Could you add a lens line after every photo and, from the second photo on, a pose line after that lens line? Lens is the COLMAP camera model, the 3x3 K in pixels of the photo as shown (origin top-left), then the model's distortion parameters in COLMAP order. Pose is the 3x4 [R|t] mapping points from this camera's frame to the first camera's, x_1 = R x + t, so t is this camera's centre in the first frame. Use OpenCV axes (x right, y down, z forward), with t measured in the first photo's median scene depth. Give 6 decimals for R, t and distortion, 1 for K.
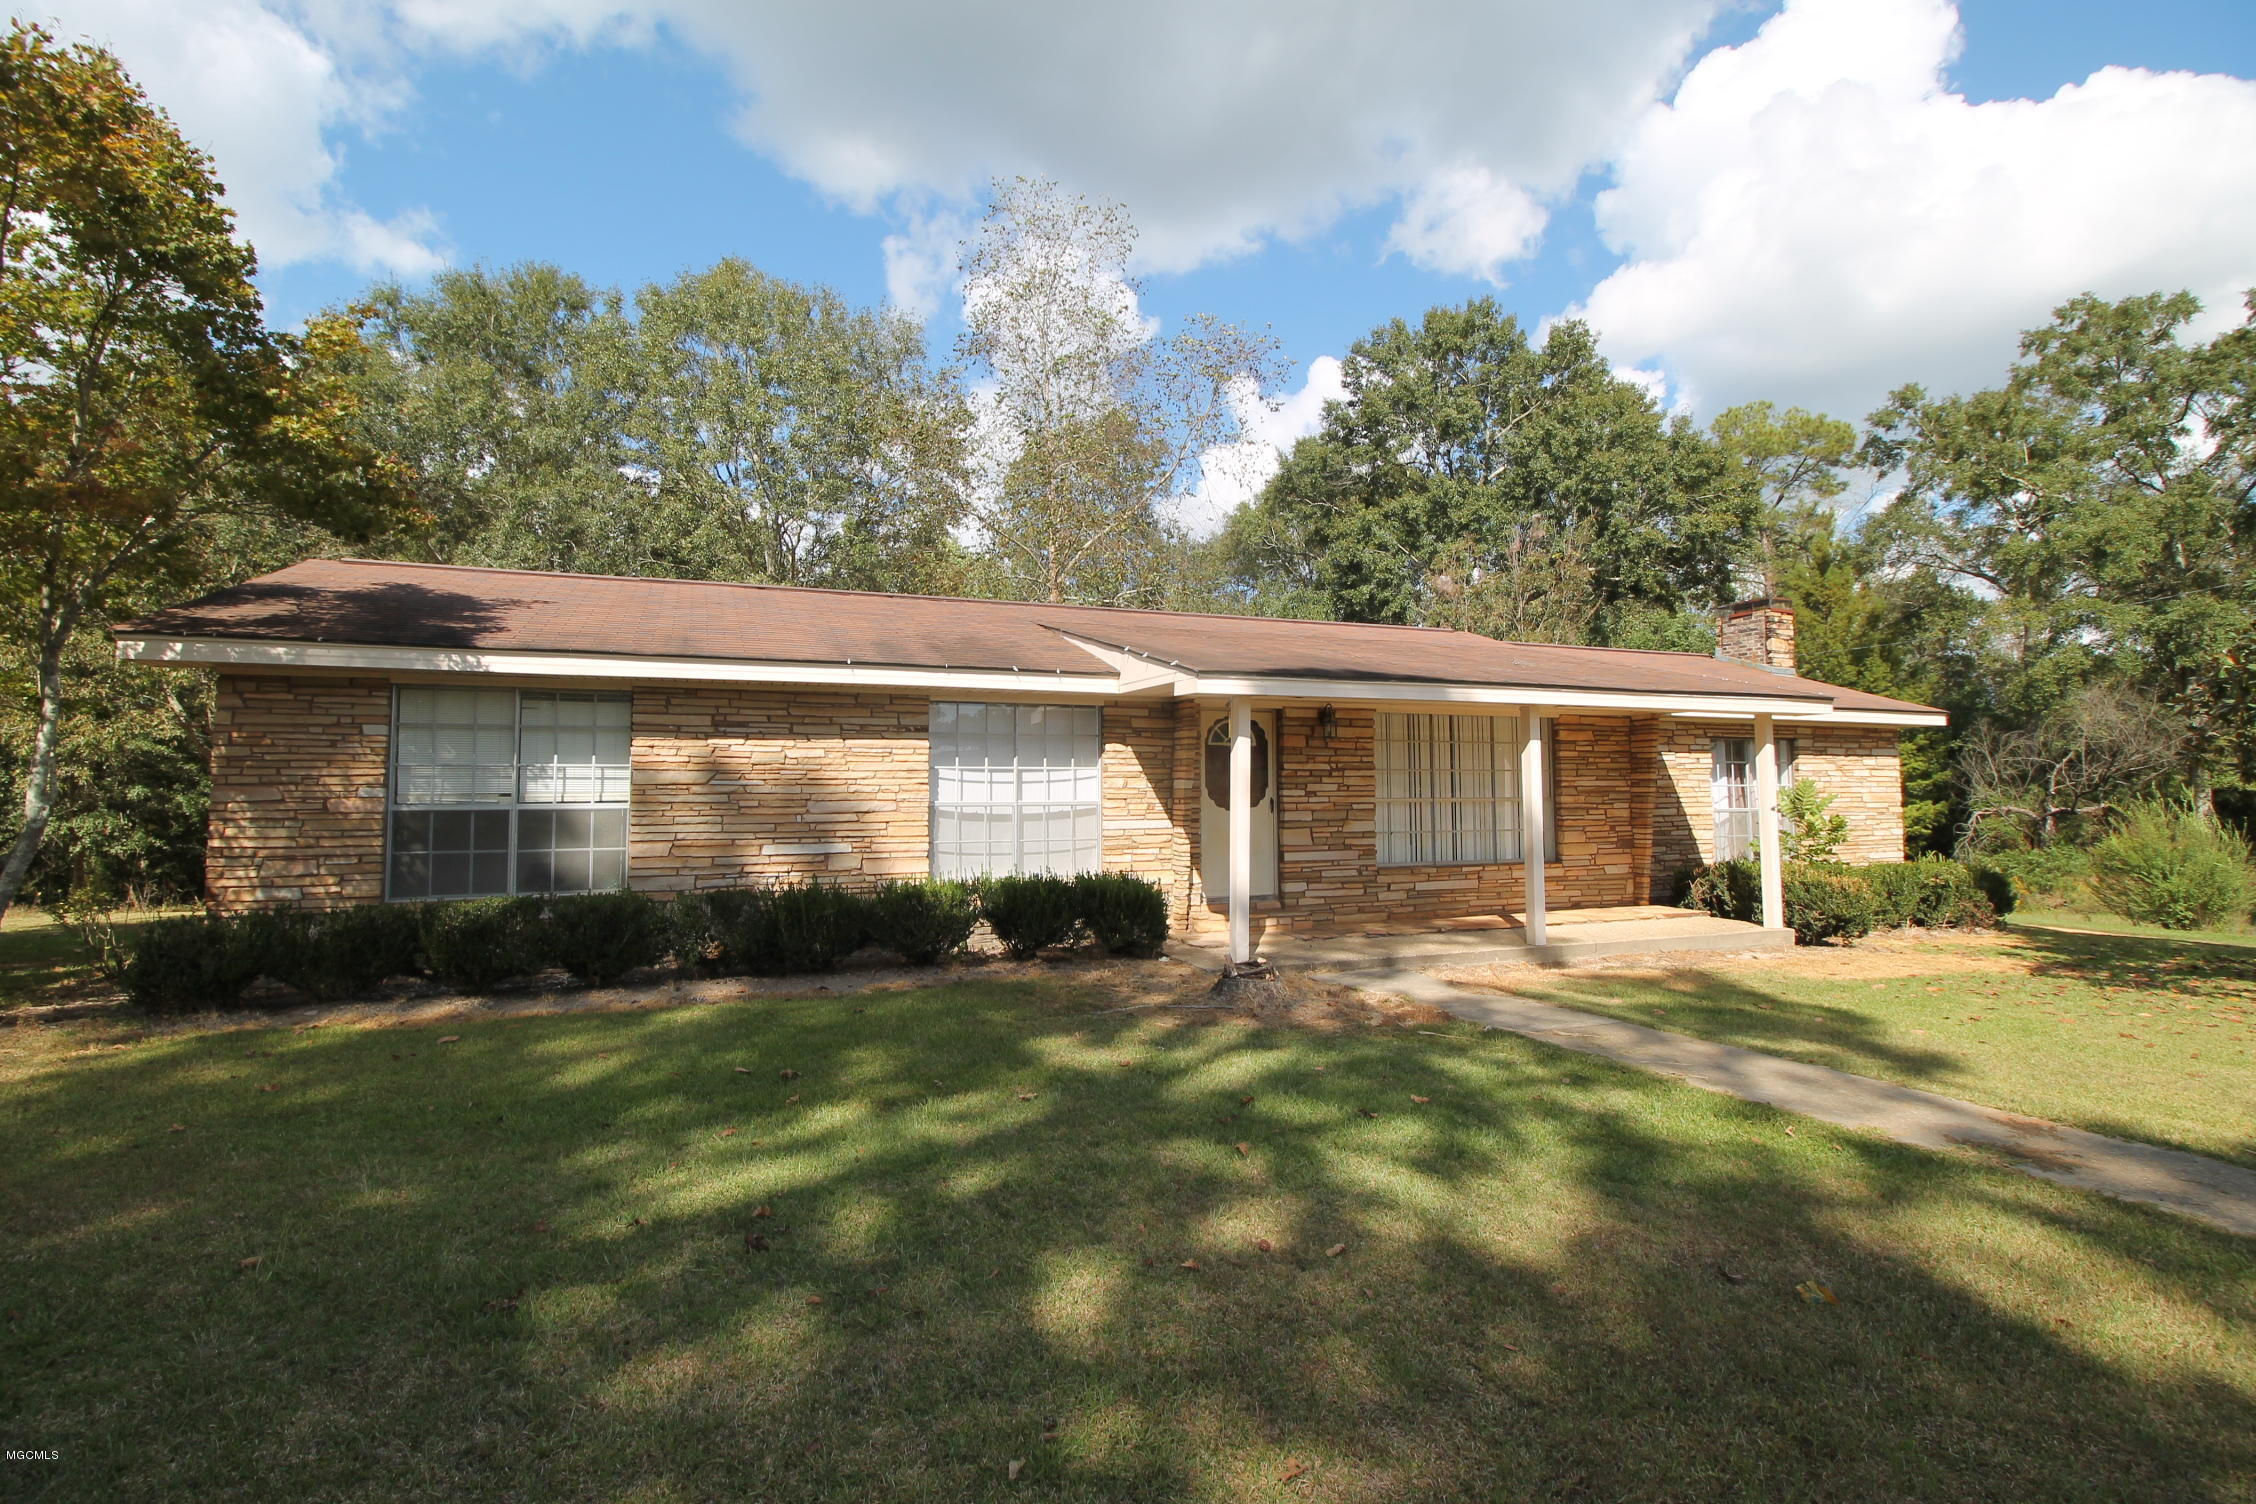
lens RADIAL K [[1061.0, 0, 1120.4], [0, 1061.0, 742.3], [0, 0, 1]] dist [0.000927, -0.014328]
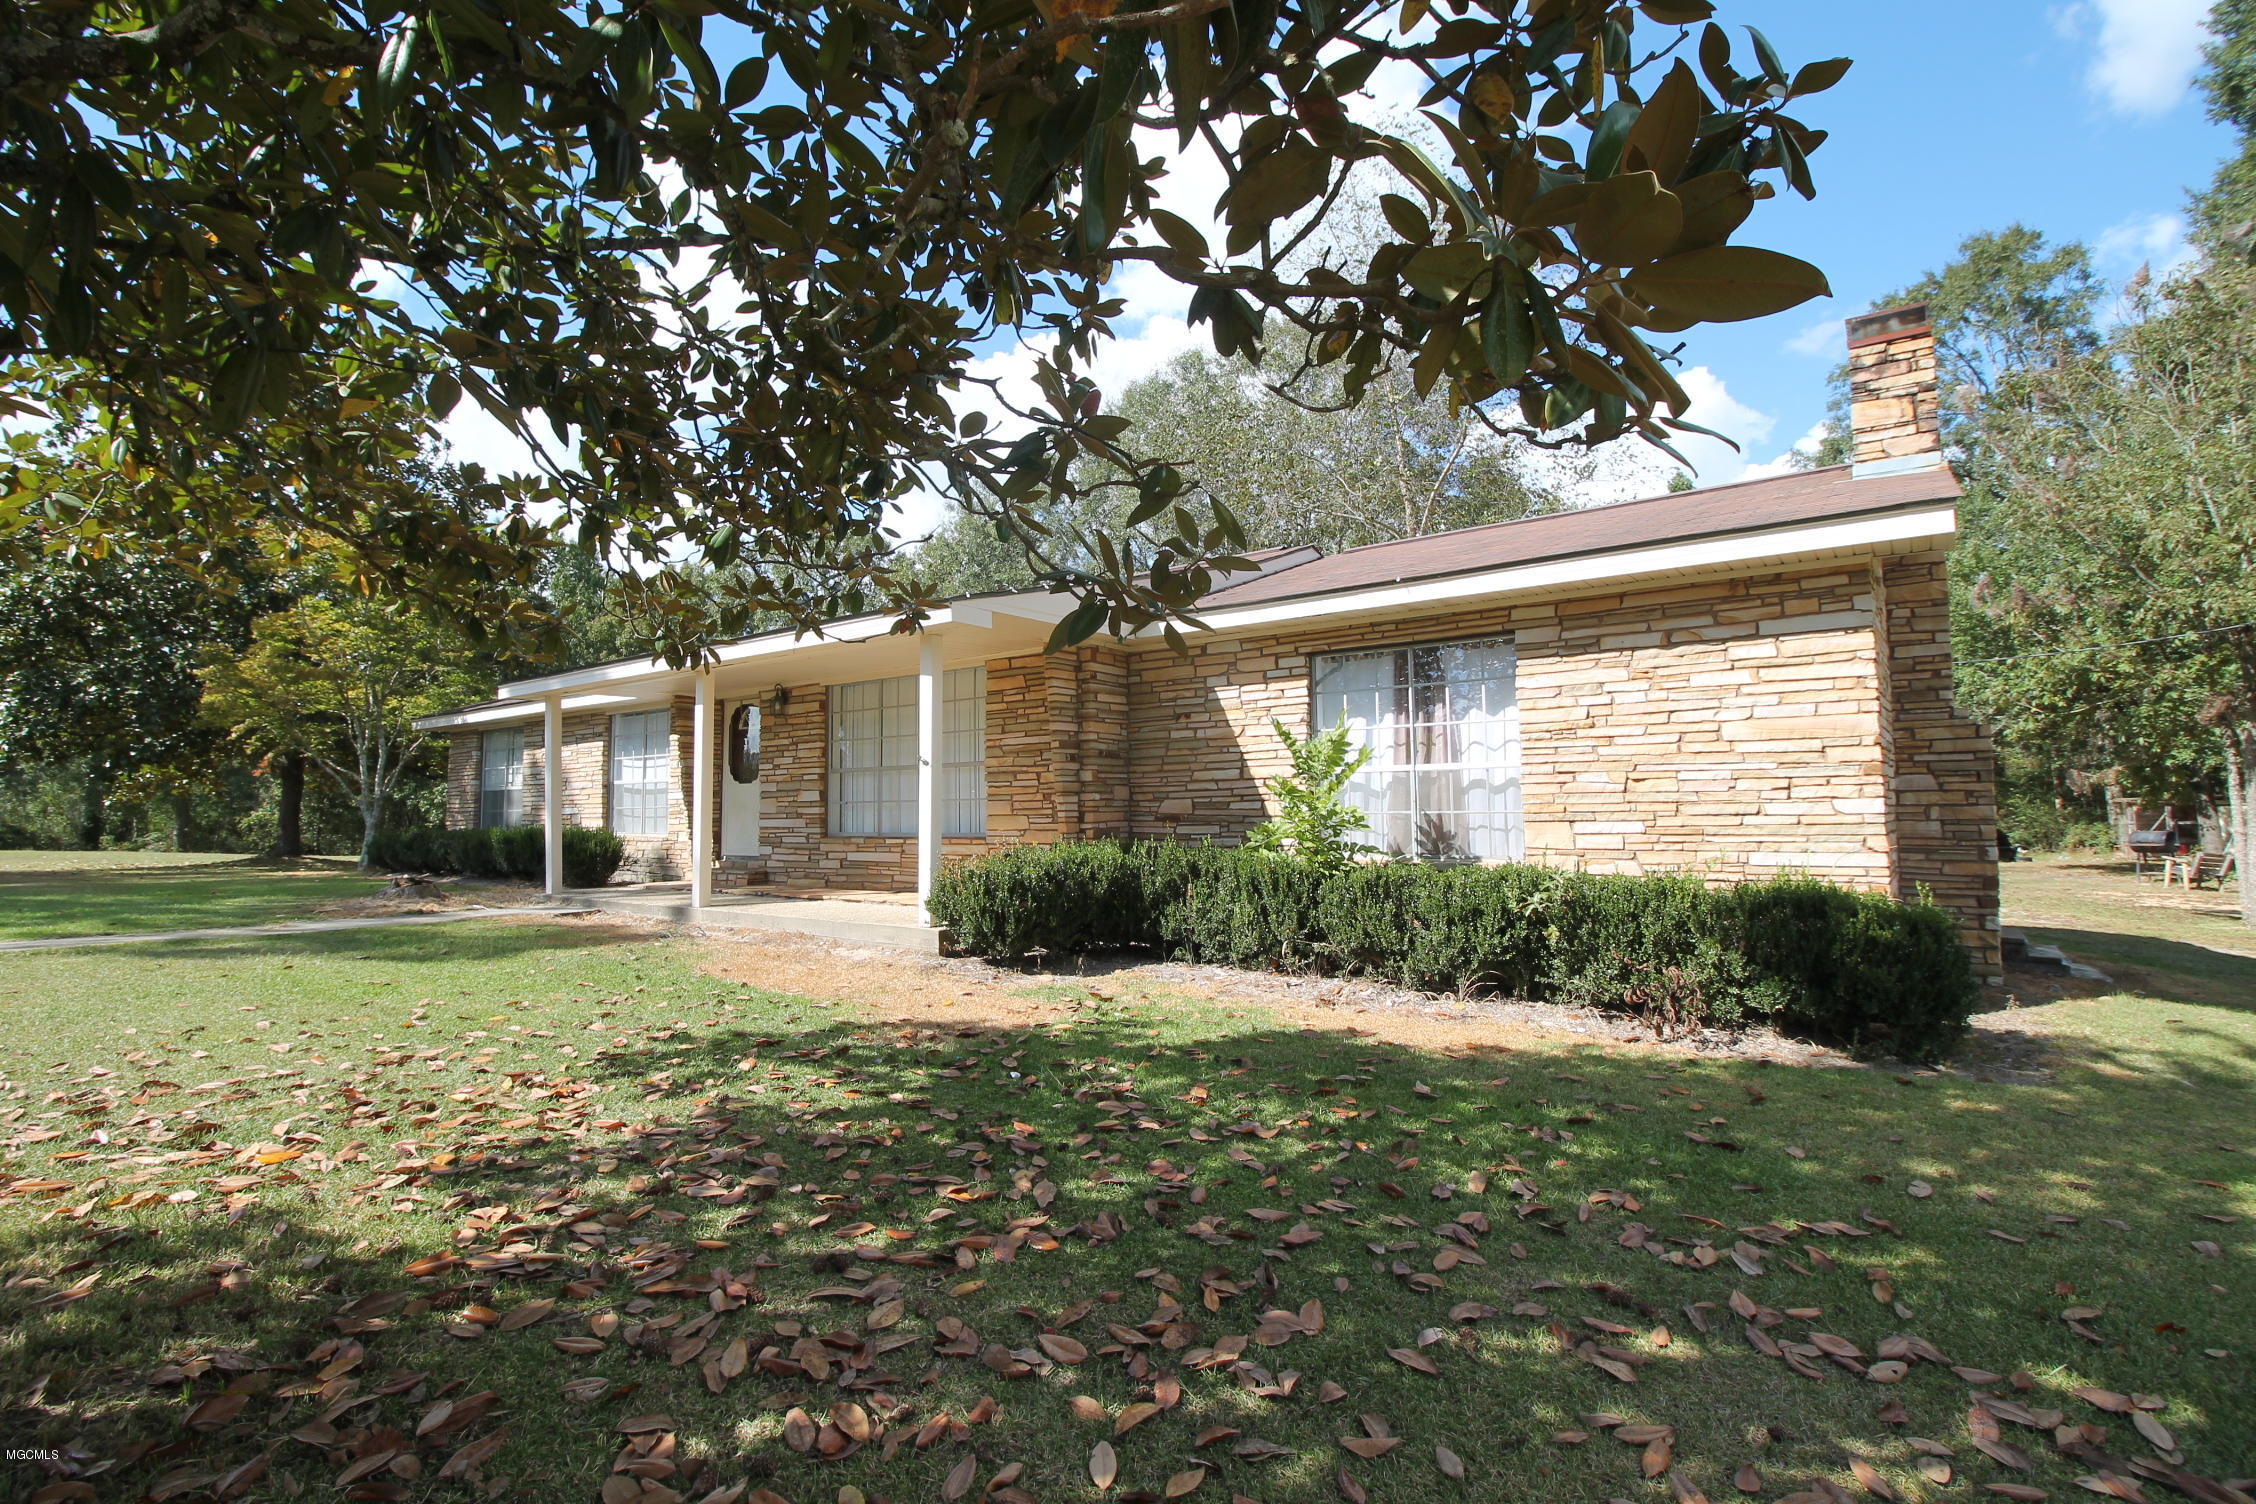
lens RADIAL K [[1074.9, 0, 1128.0], [0, 1074.9, 752.0], [0, 0, 1]] dist [-0.001152, -0.015339]
pose [[0.513655, -0.051023, -0.856478, 1.416420], [0.051179, 0.998275, -0.028776, 0.089529], [0.856469, -0.029053, 0.515381, 0.787315]]
